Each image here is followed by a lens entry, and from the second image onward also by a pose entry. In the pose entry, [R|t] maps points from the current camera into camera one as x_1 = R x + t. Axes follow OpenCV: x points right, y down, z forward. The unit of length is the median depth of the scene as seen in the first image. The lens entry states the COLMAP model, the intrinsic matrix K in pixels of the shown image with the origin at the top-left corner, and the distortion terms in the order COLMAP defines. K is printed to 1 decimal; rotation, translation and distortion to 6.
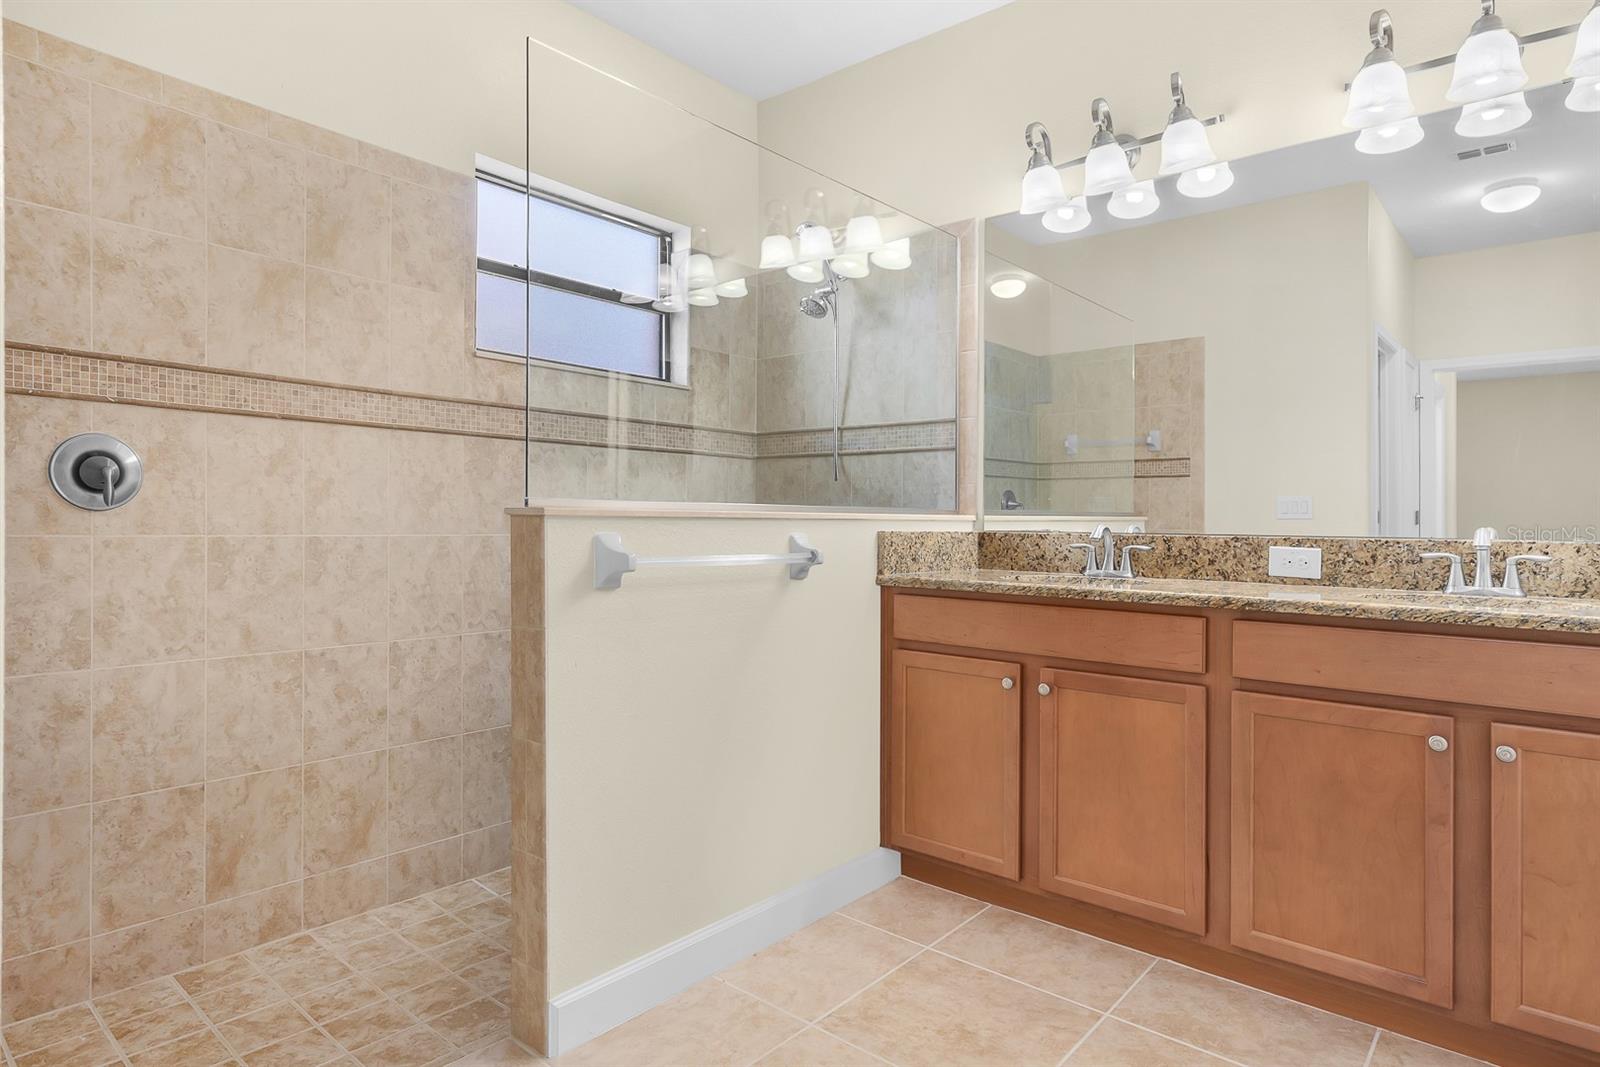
lens RADIAL K [[871.9, 0, 811.6], [0, 871.9, 507.8], [0, 0, 1]] dist [-0.002966, -0.000895]
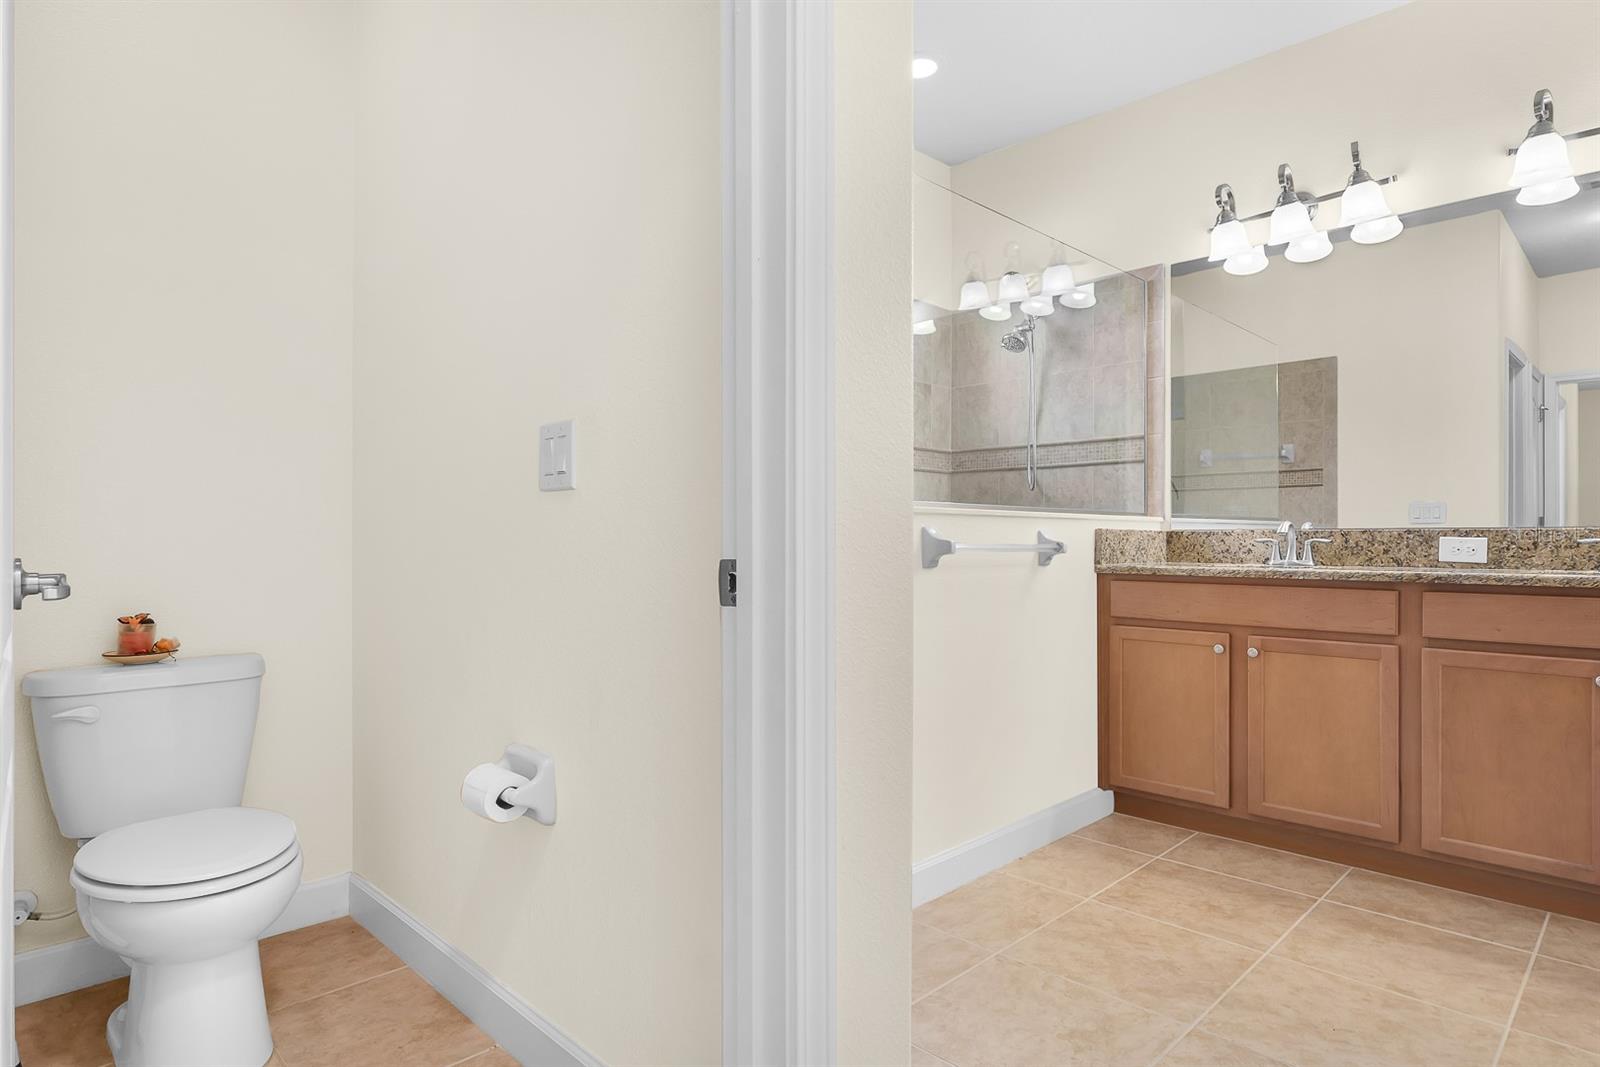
lens RADIAL K [[859.6, 0, 804.3], [0, 859.6, 540.4], [0, 0, 1]] dist [-0.005812, -0.002999]
pose [[0.996318, -0.007618, -0.085397, -0.269483], [0.008724, 0.999883, 0.012582, 0.029059], [0.085291, -0.013281, 0.996268, -0.273211]]
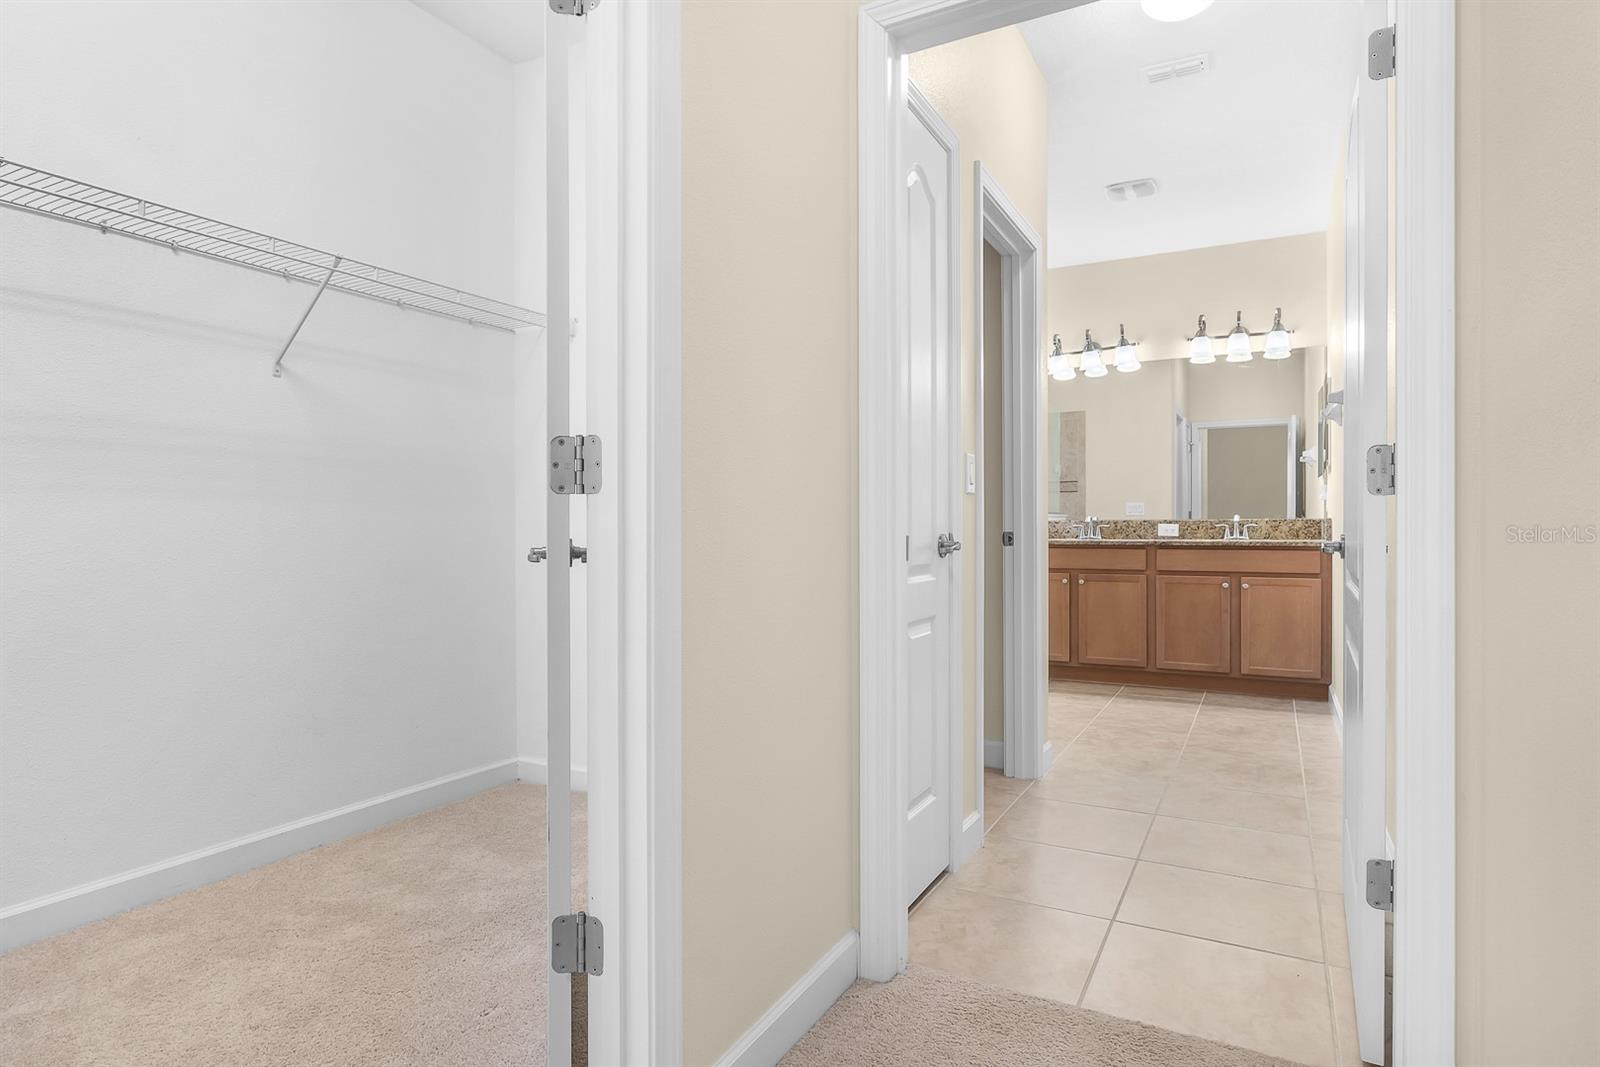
lens RADIAL K [[876.9, 0, 794.9], [0, 876.9, 532.0], [0, 0, 1]] dist [-0.004082, -0.002109]
pose [[0.976617, -0.012715, 0.214611, -1.091863], [0.008696, 0.999769, 0.019664, 0.010479], [-0.214812, -0.017338, 0.976502, -1.292194]]
